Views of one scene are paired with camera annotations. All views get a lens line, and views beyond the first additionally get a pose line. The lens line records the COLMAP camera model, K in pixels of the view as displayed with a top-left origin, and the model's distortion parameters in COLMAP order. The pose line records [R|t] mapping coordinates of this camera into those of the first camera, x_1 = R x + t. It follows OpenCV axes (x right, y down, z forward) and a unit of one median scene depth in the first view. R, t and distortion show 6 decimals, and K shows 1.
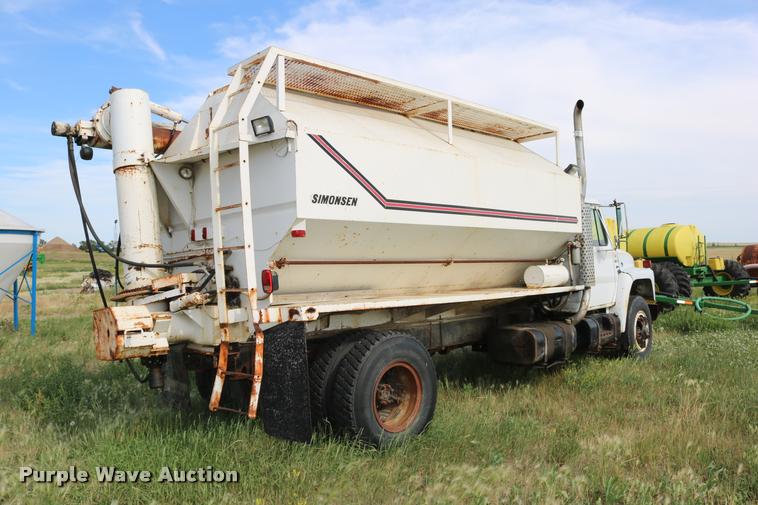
lens RADIAL K [[634.3, 0, 379.0], [0, 634.3, 252.5], [0, 0, 1]] dist [-0.160009, 0.134193]
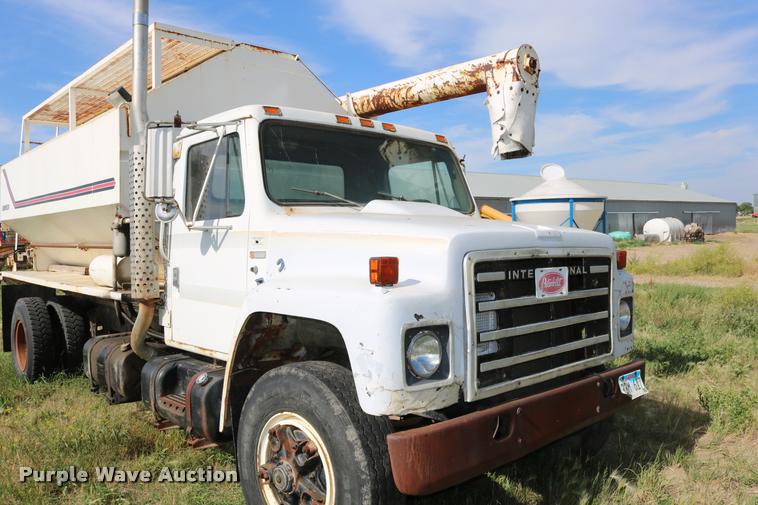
lens RADIAL K [[620.3, 0, 334.4], [0, 620.3, 256.1], [0, 0, 1]] dist [-0.119201, 0.001369]
pose [[-0.094147, 0.050379, -0.994283, 1.219683], [0.036588, 0.998219, 0.047114, -0.001849], [0.994886, -0.031943, -0.095822, 1.752463]]
